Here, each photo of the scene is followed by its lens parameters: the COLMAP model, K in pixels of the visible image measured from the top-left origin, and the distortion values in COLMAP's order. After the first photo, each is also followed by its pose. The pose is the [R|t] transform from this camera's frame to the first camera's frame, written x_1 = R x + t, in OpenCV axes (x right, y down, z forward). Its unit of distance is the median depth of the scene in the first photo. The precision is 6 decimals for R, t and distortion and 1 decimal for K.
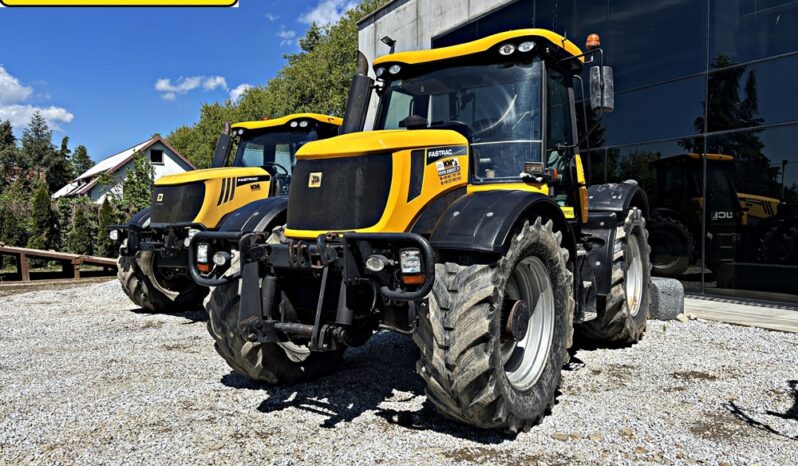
lens RADIAL K [[606.4, 0, 397.3], [0, 606.4, 238.2], [0, 0, 1]] dist [0.052171, -0.063527]
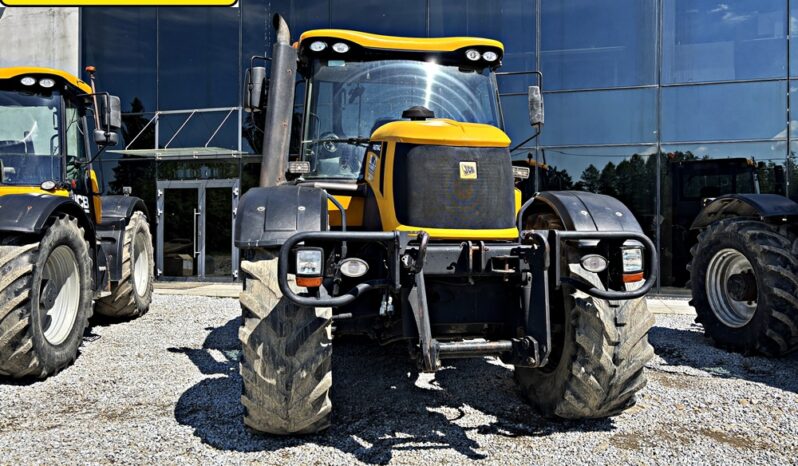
lens RADIAL K [[606.4, 0, 405.1], [0, 606.4, 233.3], [0, 0, 1]] dist [0.052171, -0.063527]
pose [[0.712191, -0.003269, 0.701978, -0.677035], [0.014866, 0.999835, -0.010427, -0.000239], [-0.701828, 0.017862, 0.712122, 0.387298]]
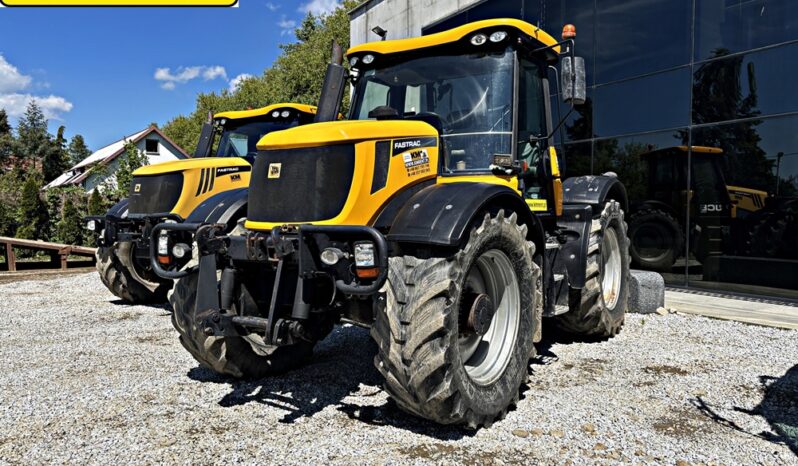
lens RADIAL K [[606.4, 0, 398.3], [0, 606.4, 232.7], [0, 0, 1]] dist [0.052171, -0.063527]
pose [[0.999987, 0.004073, 0.003179, 0.052451], [-0.004092, 0.999975, 0.005843, -0.002197], [-0.003155, -0.005856, 0.999978, 0.013808]]
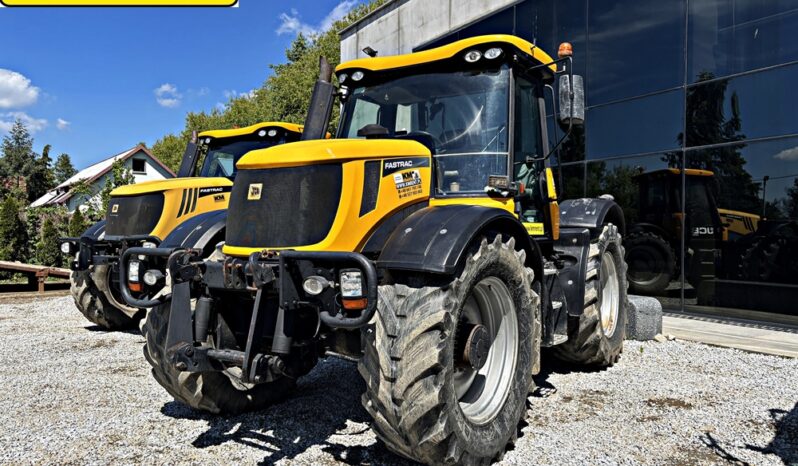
lens RADIAL K [[606.4, 0, 404.3], [0, 606.4, 235.6], [0, 0, 1]] dist [0.052171, -0.063527]
pose [[0.999543, 0.007451, 0.029294, 0.052208], [-0.006754, 0.999694, -0.023803, -0.008702], [-0.029462, 0.023594, 0.999287, 0.071676]]
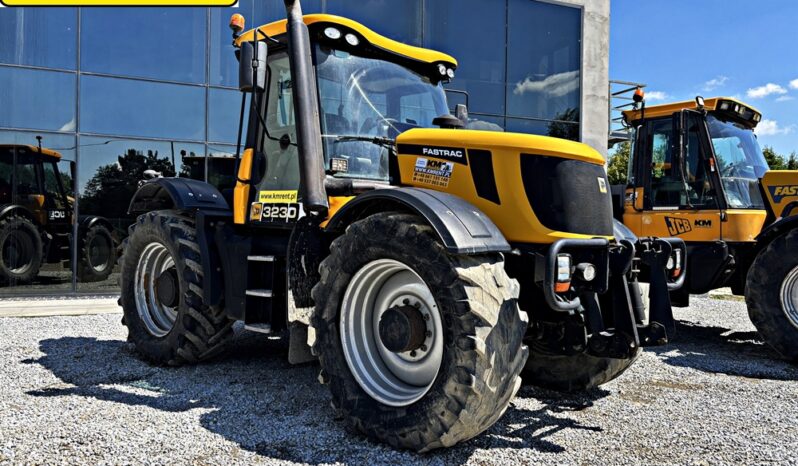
lens RADIAL K [[606.4, 0, 398.2], [0, 606.4, 232.7], [0, 0, 1]] dist [0.052171, -0.063527]
pose [[0.140267, -0.003326, 0.990108, -0.997399], [0.008479, 0.999962, 0.002158, -0.020289], [-0.990077, 0.008092, 0.140290, 1.011148]]
